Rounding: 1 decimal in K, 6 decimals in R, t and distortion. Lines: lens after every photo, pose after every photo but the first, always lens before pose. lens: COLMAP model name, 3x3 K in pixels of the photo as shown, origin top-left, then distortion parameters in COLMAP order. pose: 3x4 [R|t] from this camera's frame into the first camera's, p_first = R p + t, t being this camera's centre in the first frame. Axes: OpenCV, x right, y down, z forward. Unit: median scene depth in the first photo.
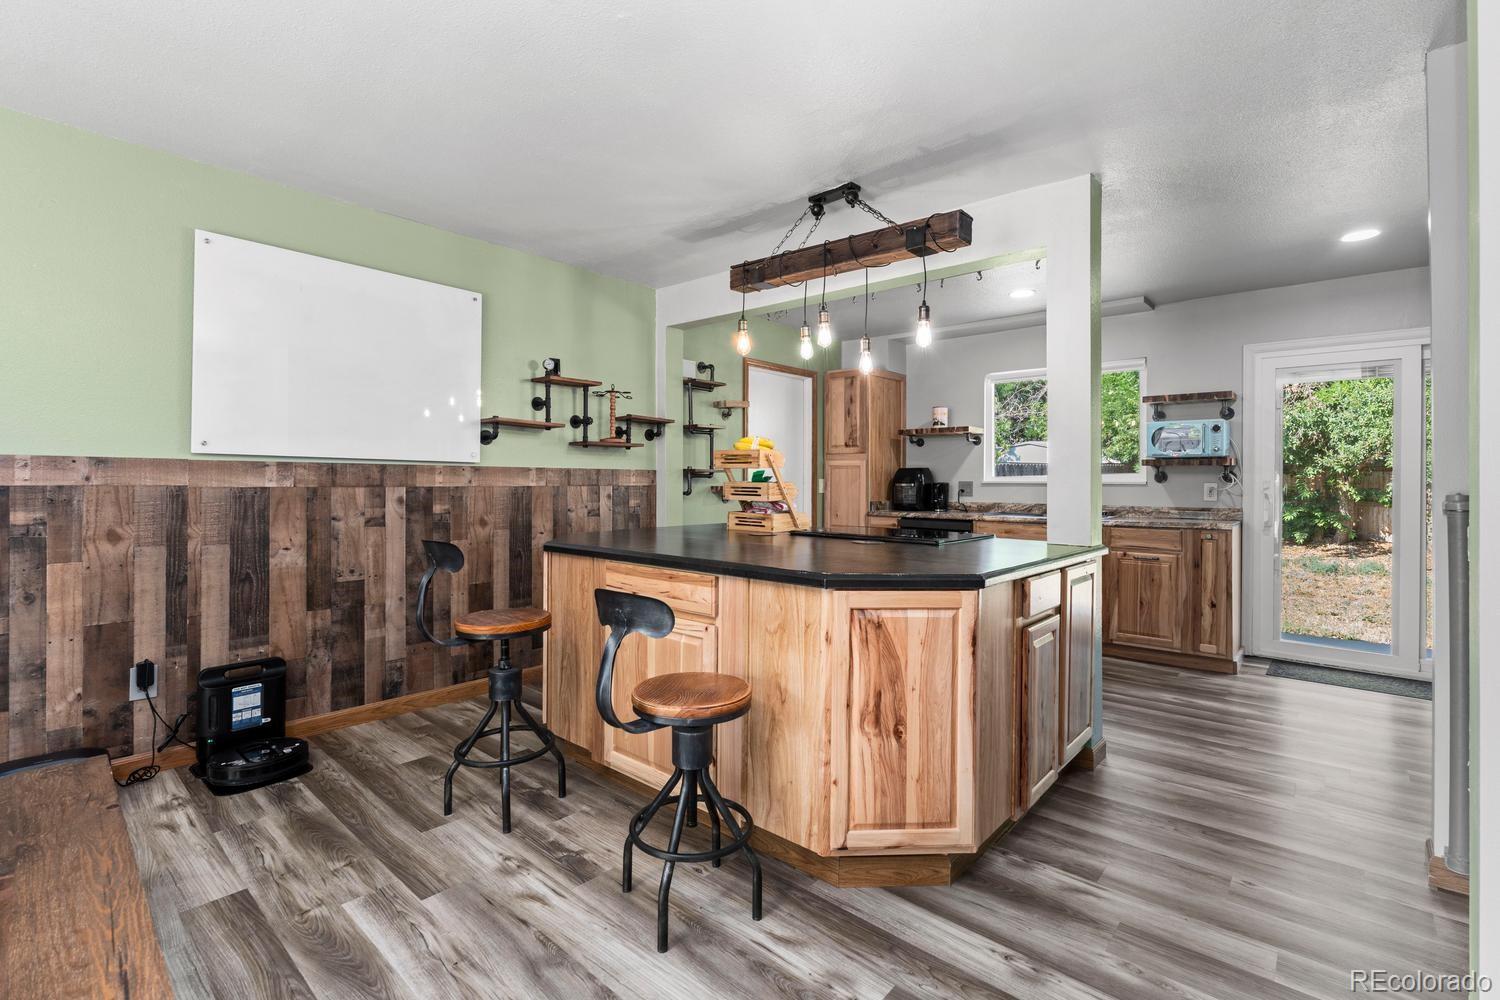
lens RADIAL K [[673.4, 0, 751.6], [0, 673.4, 479.6], [0, 0, 1]] dist [-0.008659, 0.001717]
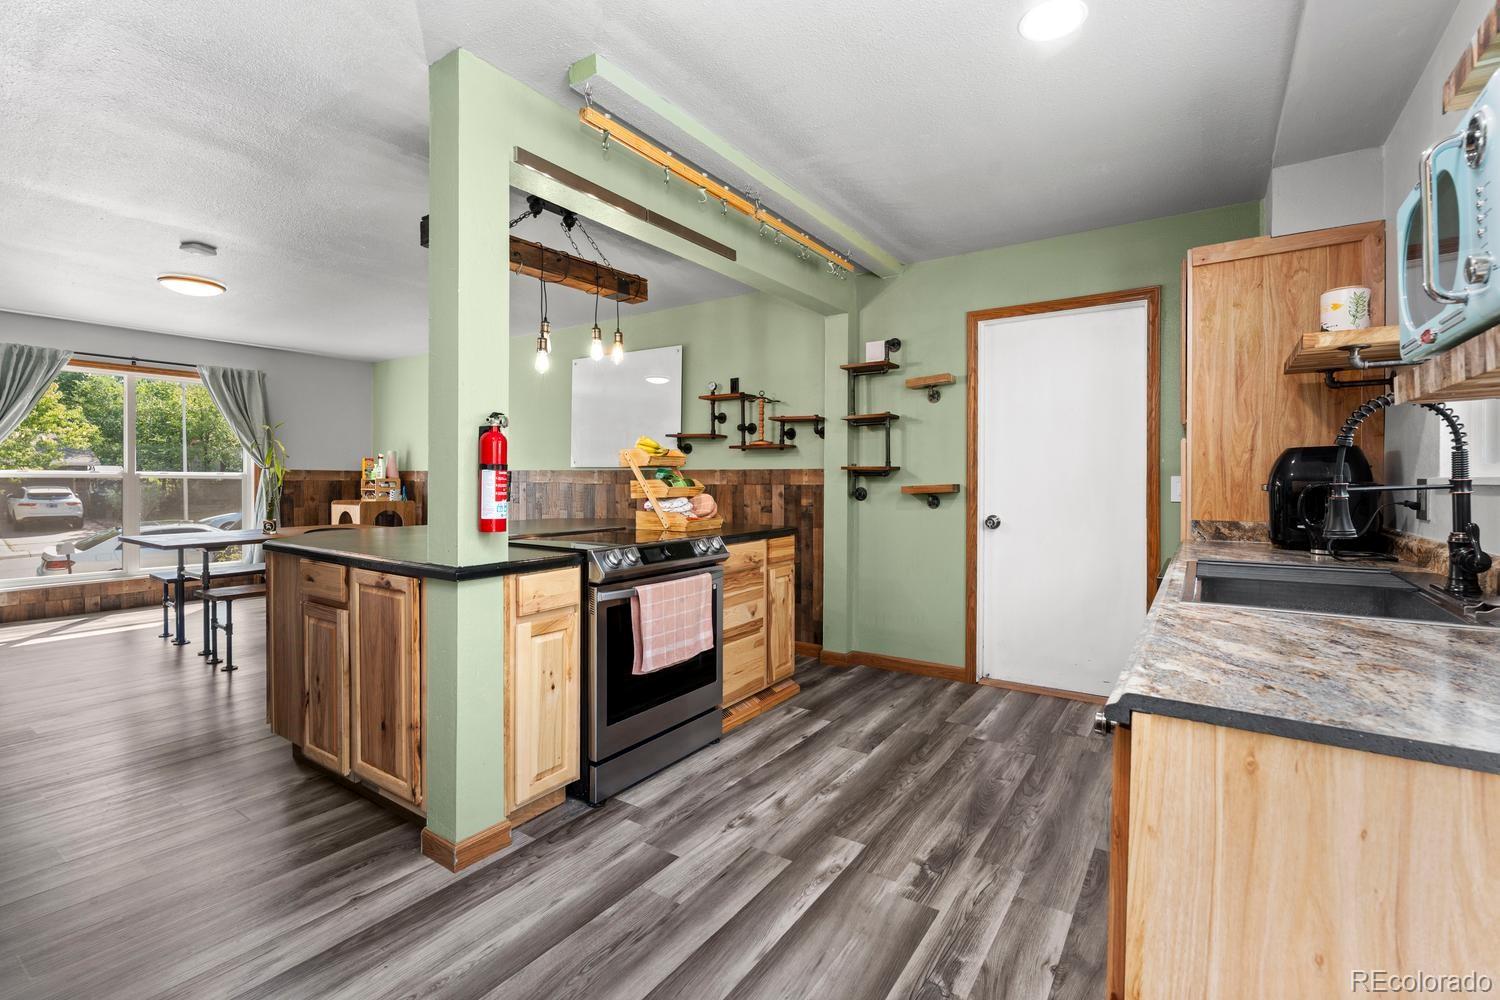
lens RADIAL K [[671.9, 0, 752.4], [0, 671.9, 483.5], [0, 0, 1]] dist [-0.009173, 0.000325]
pose [[0.126962, 0.000059, -0.991908, 1.212179], [-0.000192, 1.000000, 0.000035, 0.009962], [0.991908, 0.000186, 0.126962, 1.186622]]
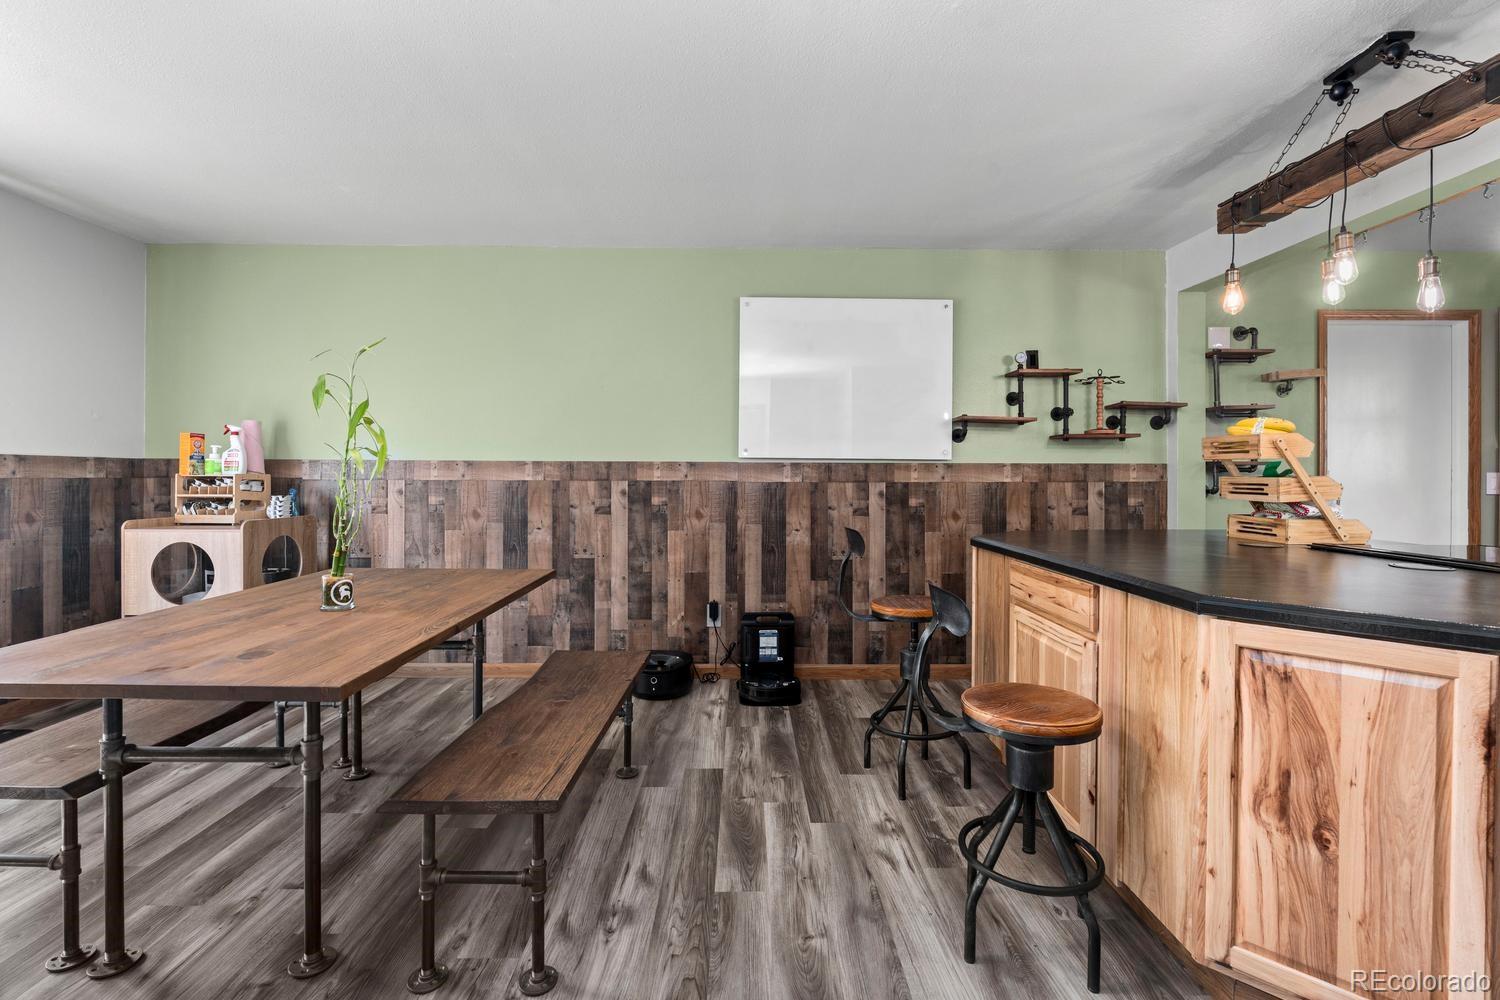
lens RADIAL K [[673.4, 0, 751.6], [0, 673.4, 479.6], [0, 0, 1]] dist [-0.008659, 0.001717]
pose [[0.668080, -0.001082, -0.744089, 0.212374], [0.003545, 0.999992, 0.001728, 0.003704], [0.744081, -0.003792, 0.668078, 0.070472]]
